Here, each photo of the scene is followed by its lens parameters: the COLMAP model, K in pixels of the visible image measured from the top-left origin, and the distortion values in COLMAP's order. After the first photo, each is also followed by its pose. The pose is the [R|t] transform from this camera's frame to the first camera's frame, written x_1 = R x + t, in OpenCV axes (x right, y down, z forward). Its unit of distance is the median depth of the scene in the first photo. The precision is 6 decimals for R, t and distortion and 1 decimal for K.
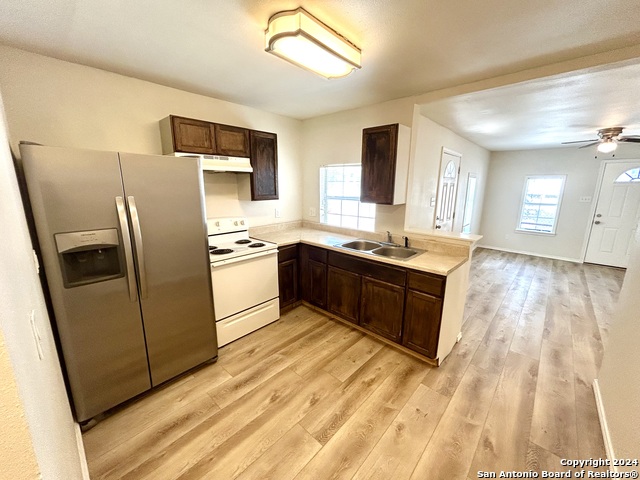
lens RADIAL K [[256.6, 0, 320.1], [0, 256.6, 238.6], [0, 0, 1]] dist [-0.001650, -0.000159]
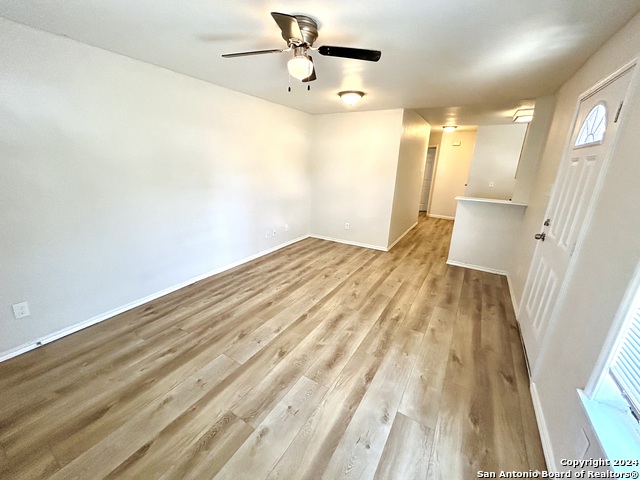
lens RADIAL K [[256.6, 0, 321.2], [0, 256.6, 241.9], [0, 0, 1]] dist [-0.001650, -0.000159]
pose [[-0.979516, 0.021322, -0.200236, 1.422214], [-0.079980, 0.871384, 0.484037, -0.371765], [0.184803, 0.490137, -0.851829, 1.885895]]
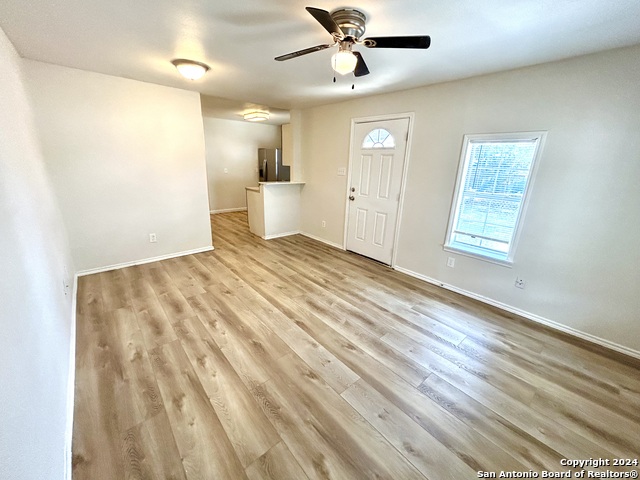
lens RADIAL K [[256.6, 0, 317.4], [0, 256.6, 238.6], [0, 0, 1]] dist [-0.001650, -0.000159]
pose [[-0.109933, 0.276795, -0.954620, 2.009601], [-0.239748, 0.924698, 0.295728, -0.225571], [0.964591, 0.261378, -0.035294, 1.268960]]
